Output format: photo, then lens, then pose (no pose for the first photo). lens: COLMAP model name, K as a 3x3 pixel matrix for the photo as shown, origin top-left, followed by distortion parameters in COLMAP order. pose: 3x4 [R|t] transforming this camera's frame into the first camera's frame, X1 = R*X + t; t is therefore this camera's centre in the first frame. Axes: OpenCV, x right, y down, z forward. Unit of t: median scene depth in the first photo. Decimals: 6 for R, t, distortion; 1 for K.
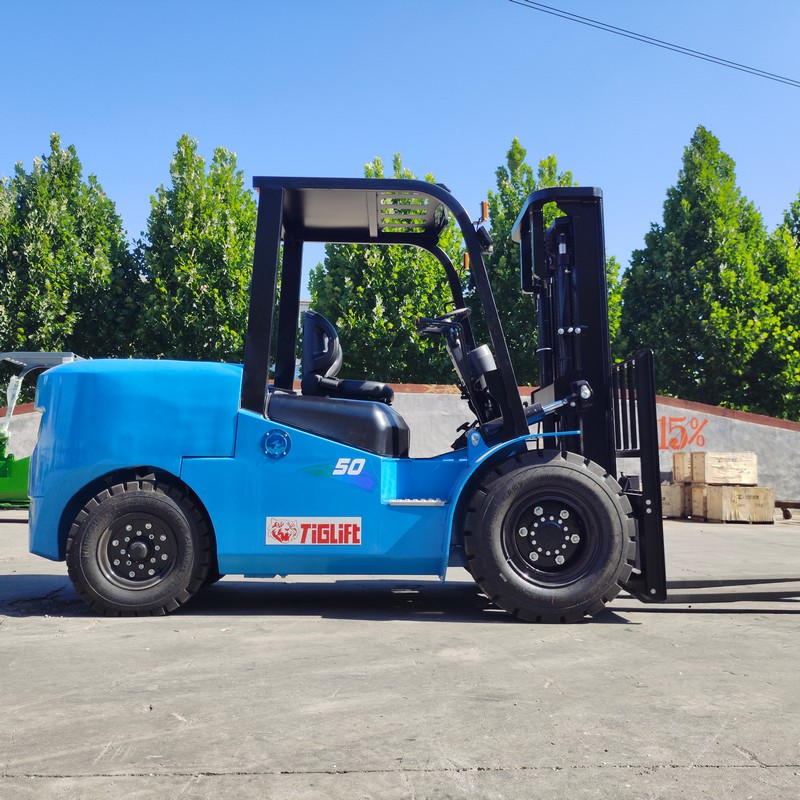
lens RADIAL K [[792.2, 0, 404.4], [0, 792.2, 398.0], [0, 0, 1]] dist [0.074312, -0.115687]
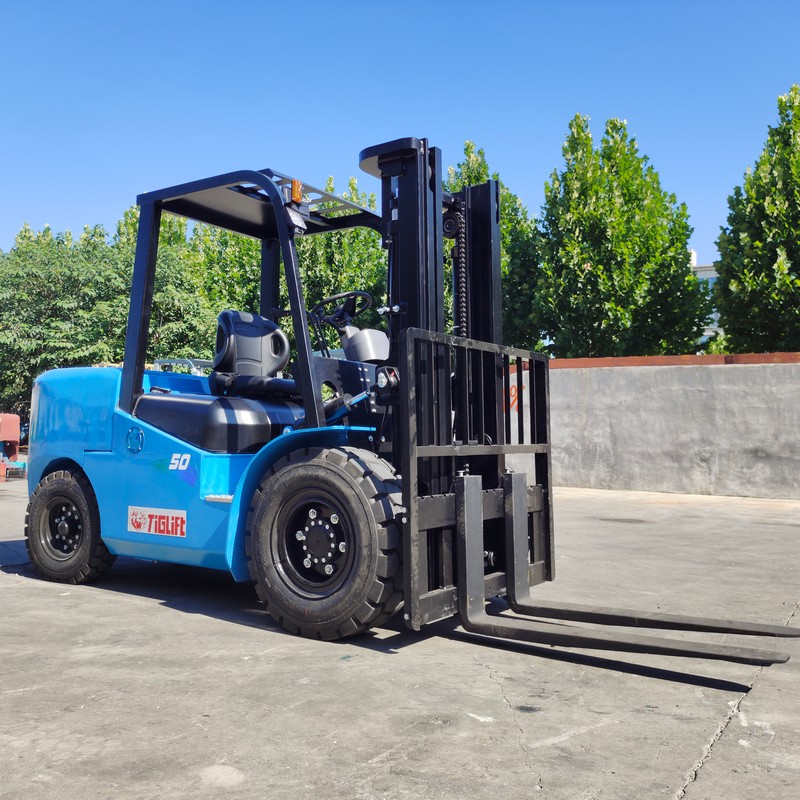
lens RADIAL K [[792.2, 0, 404.4], [0, 792.2, 398.0], [0, 0, 1]] dist [0.074312, -0.115687]
pose [[0.814986, -0.028408, -0.578784, 0.131993], [0.045453, 0.998854, 0.014976, 0.000139], [0.577695, -0.038512, 0.815343, 0.054592]]
